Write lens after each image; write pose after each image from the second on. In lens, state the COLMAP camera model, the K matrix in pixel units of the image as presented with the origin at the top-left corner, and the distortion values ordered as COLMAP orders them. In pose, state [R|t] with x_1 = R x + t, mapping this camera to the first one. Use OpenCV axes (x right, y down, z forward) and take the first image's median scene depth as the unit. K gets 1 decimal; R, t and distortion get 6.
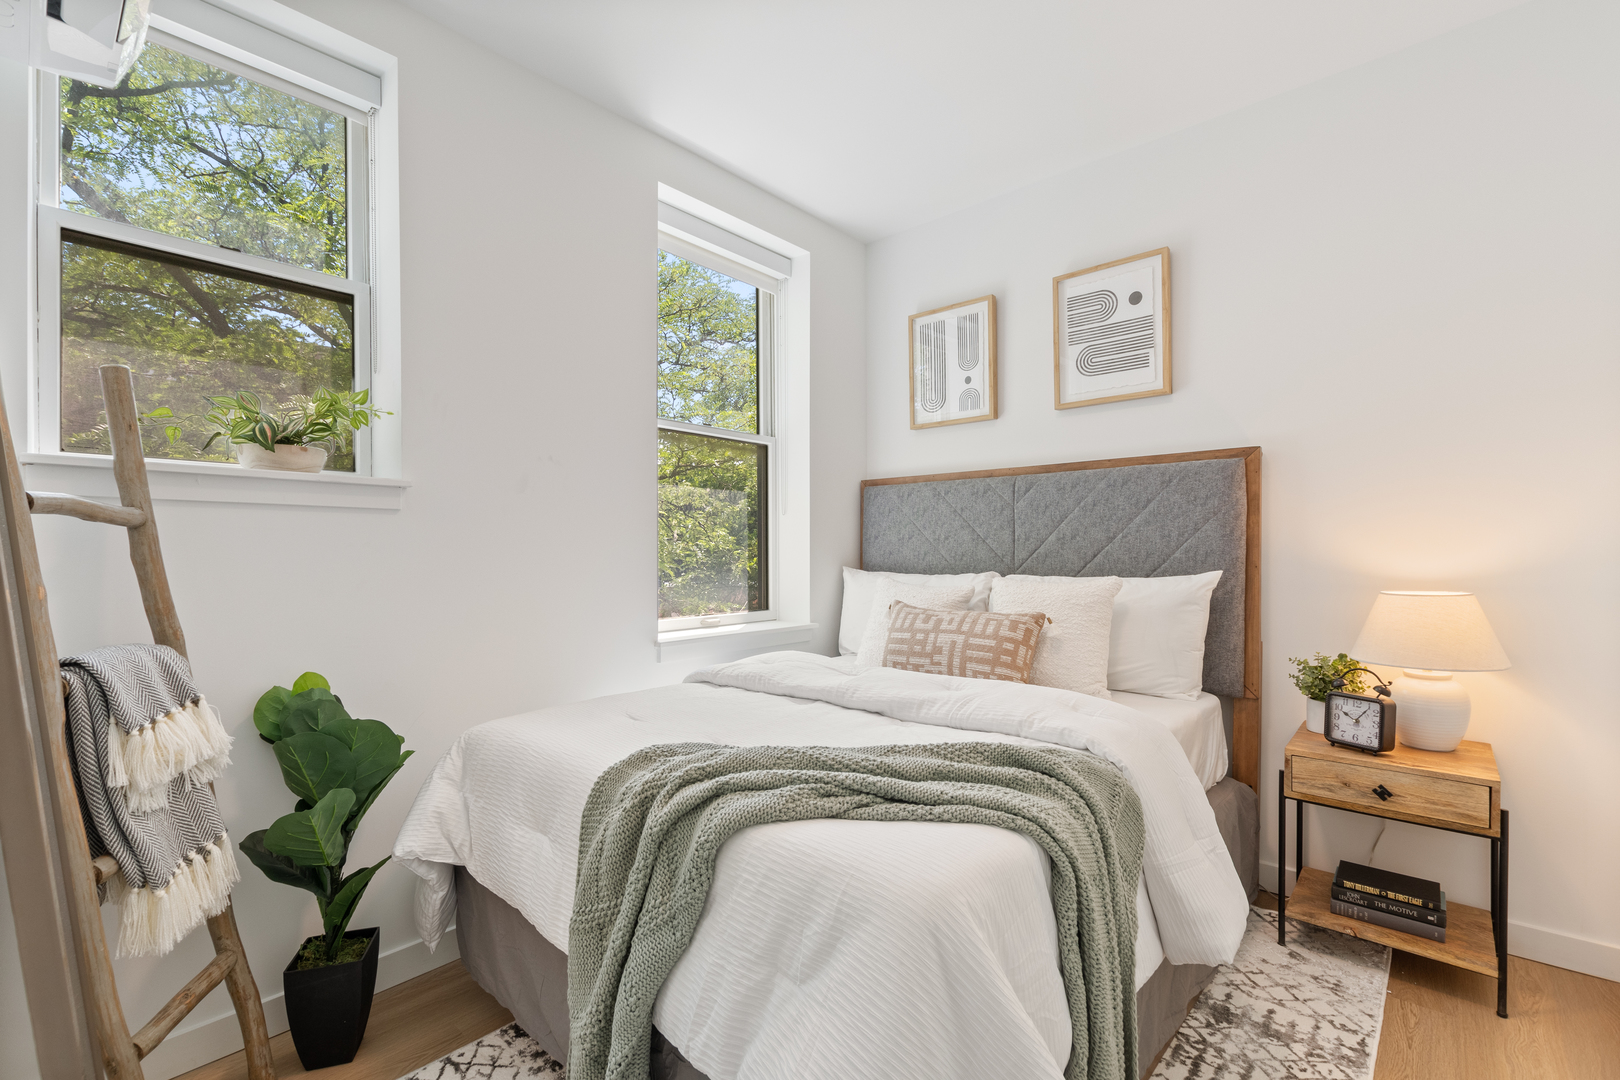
lens RADIAL K [[711.0, 0, 799.6], [0, 711.0, 552.2], [0, 0, 1]] dist [0.008511, -0.003600]
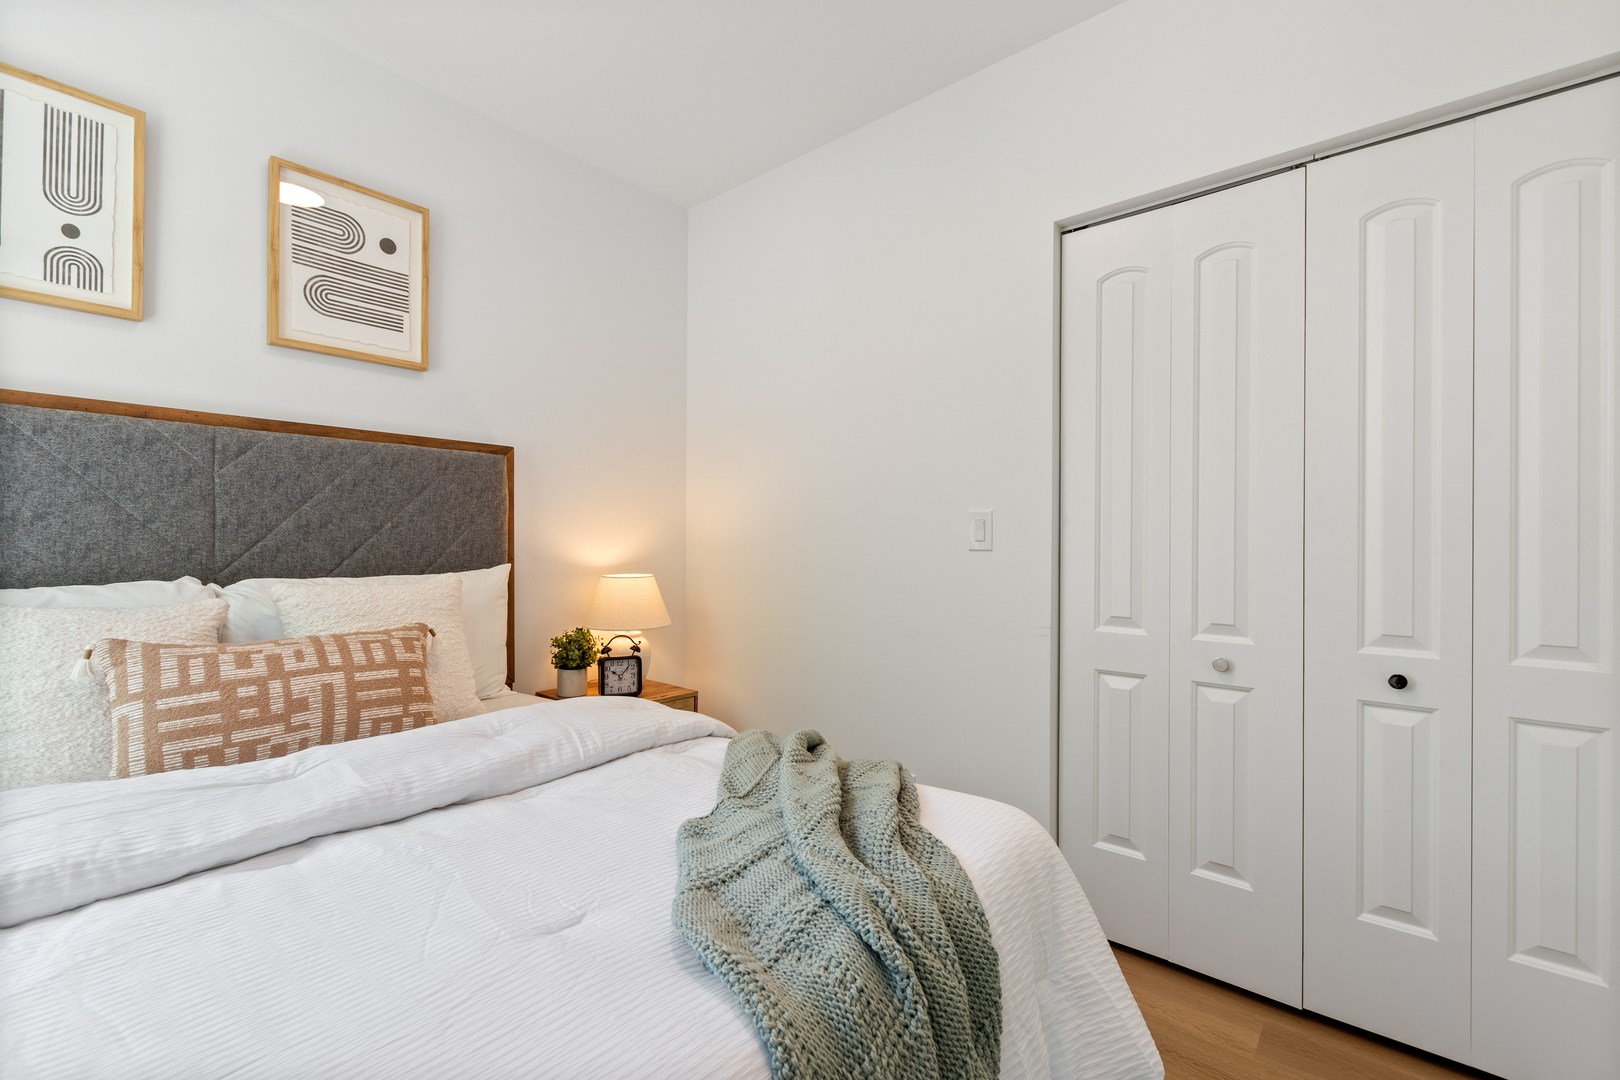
lens RADIAL K [[711.0, 0, 801.3], [0, 711.0, 535.9], [0, 0, 1]] dist [0.008511, -0.003600]
pose [[-0.033707, 0.018300, 0.999264, -0.406116], [0.002038, 0.999832, -0.018242, 0.005217], [-0.999430, 0.001422, -0.033739, 0.561861]]
